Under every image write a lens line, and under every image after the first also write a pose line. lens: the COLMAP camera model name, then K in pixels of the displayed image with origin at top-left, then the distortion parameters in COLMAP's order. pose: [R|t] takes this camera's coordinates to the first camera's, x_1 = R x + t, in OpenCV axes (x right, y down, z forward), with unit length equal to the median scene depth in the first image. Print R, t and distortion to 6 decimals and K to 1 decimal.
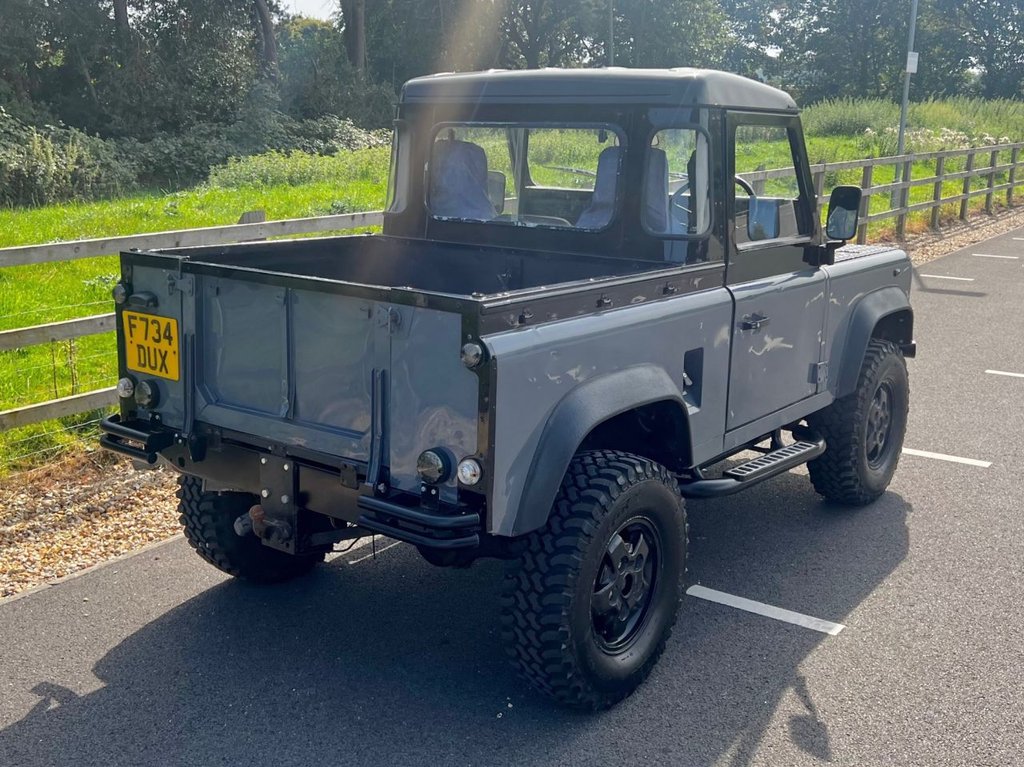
lens RADIAL K [[1055.7, 0, 502.2], [0, 1055.7, 360.9], [0, 0, 1]] dist [0.101367, -0.203997]
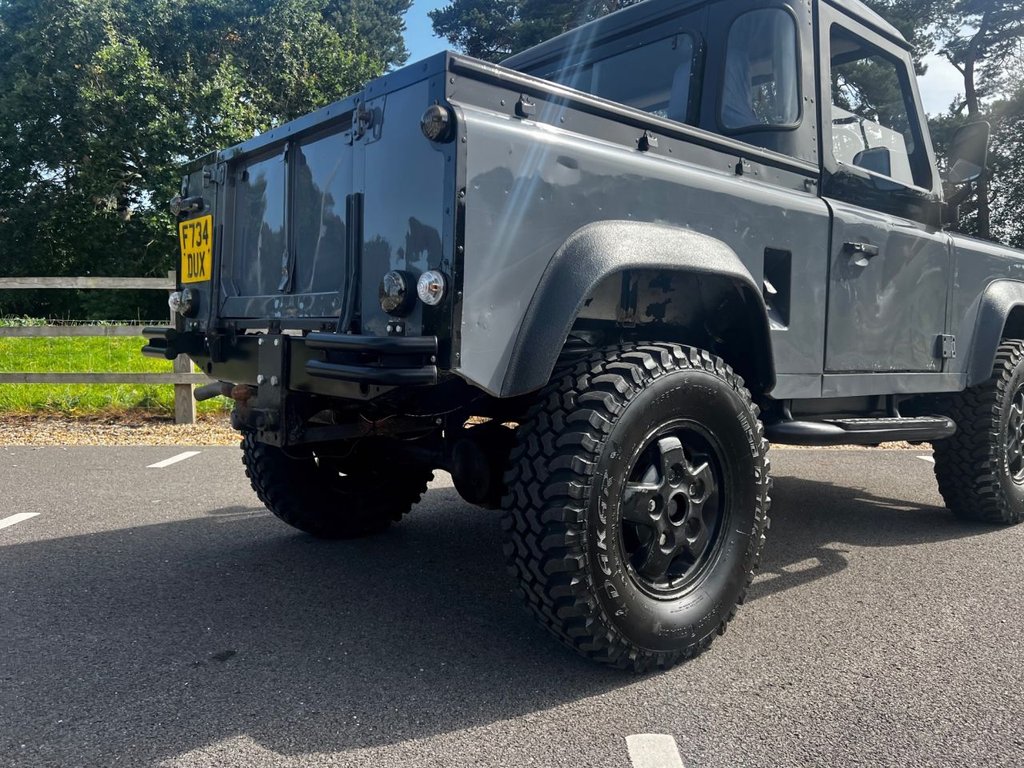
lens RADIAL K [[778.7, 0, 509.9], [0, 778.7, 376.4], [0, 0, 1]] dist [0.055174, -0.063079]
pose [[0.975645, 0.015256, -0.218824, 0.117857], [-0.050164, 0.986660, -0.154870, 0.203955], [0.213543, 0.162075, 0.963396, 0.395049]]
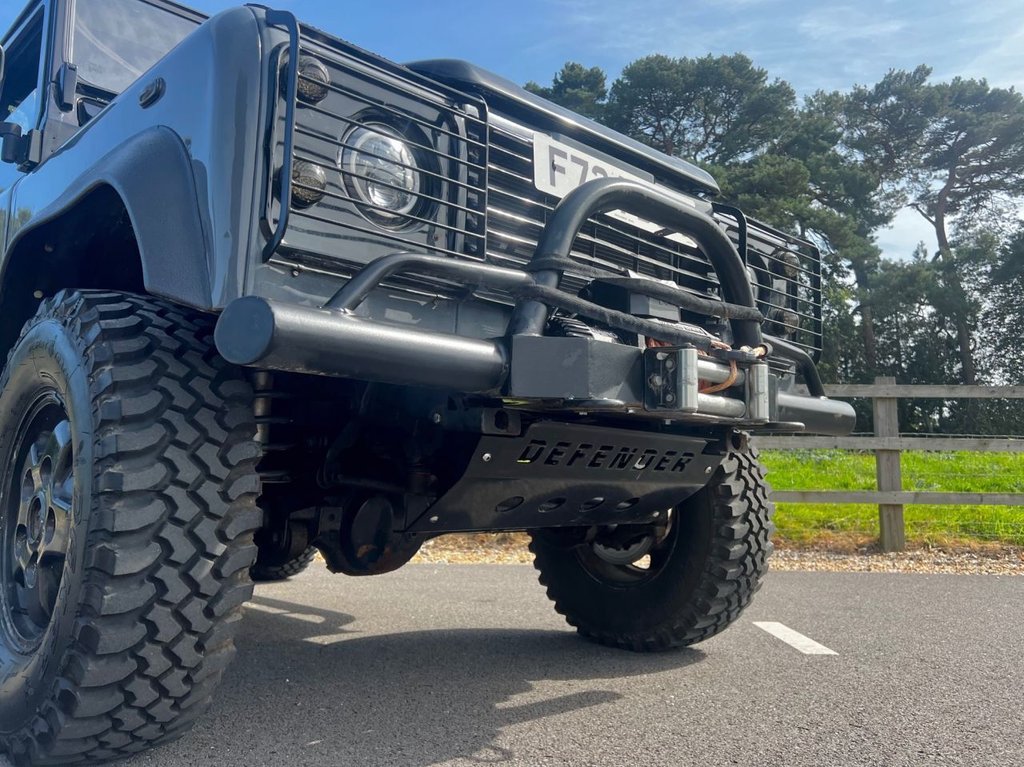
lens RADIAL K [[824.5, 0, 512.0], [0, 824.5, 383.5], [0, 0, 1]] dist [0.009551, -0.000472]
pose [[0.975025, -0.012313, -0.221756, 0.606183], [-0.063565, 0.941226, -0.331743, 0.257626], [0.212807, 0.337553, 0.916936, 0.634968]]
